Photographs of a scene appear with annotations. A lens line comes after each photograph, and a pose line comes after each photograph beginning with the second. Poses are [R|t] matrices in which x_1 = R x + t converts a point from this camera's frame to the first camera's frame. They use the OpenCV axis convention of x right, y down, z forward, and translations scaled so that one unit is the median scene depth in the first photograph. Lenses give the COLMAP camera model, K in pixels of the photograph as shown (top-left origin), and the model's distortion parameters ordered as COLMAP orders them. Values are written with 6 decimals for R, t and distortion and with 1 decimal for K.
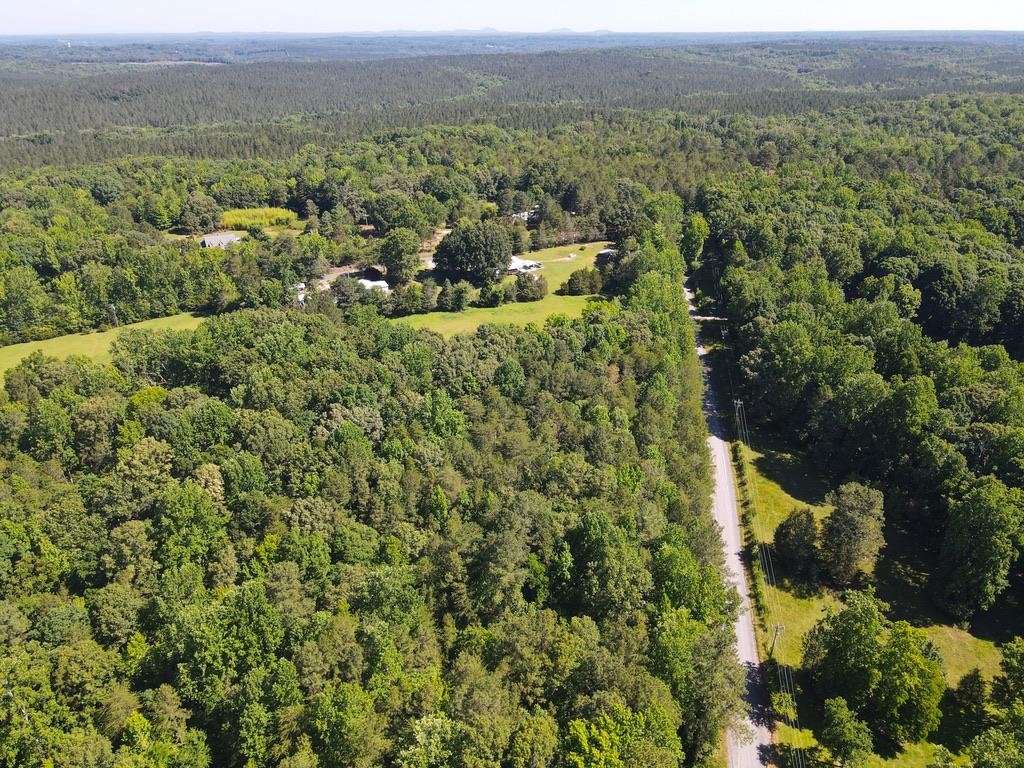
lens RADIAL K [[754.6, 0, 516.3], [0, 754.6, 385.2], [0, 0, 1]] dist [0.016737, 0.002644]
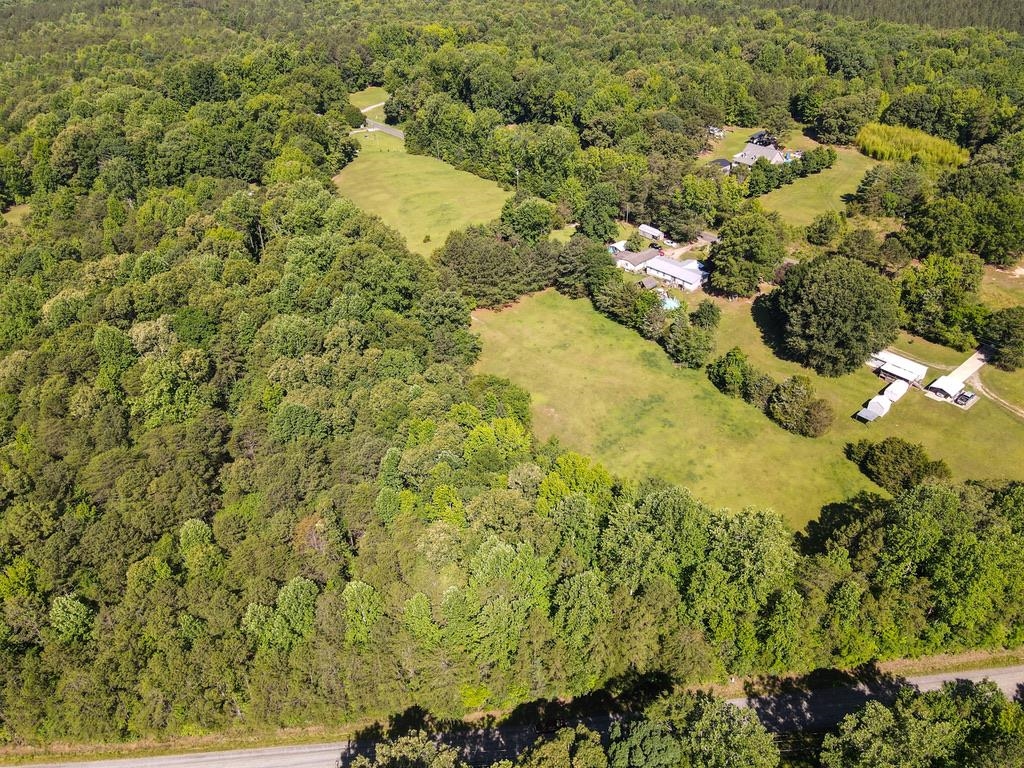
lens RADIAL K [[754.6, 0, 517.7], [0, 754.6, 384.2], [0, 0, 1]] dist [0.016737, 0.002644]
pose [[0.216112, 0.564601, -0.796568, 0.404926], [-0.403124, 0.794660, 0.453880, -0.311547], [0.889262, 0.223027, 0.399339, 0.608941]]
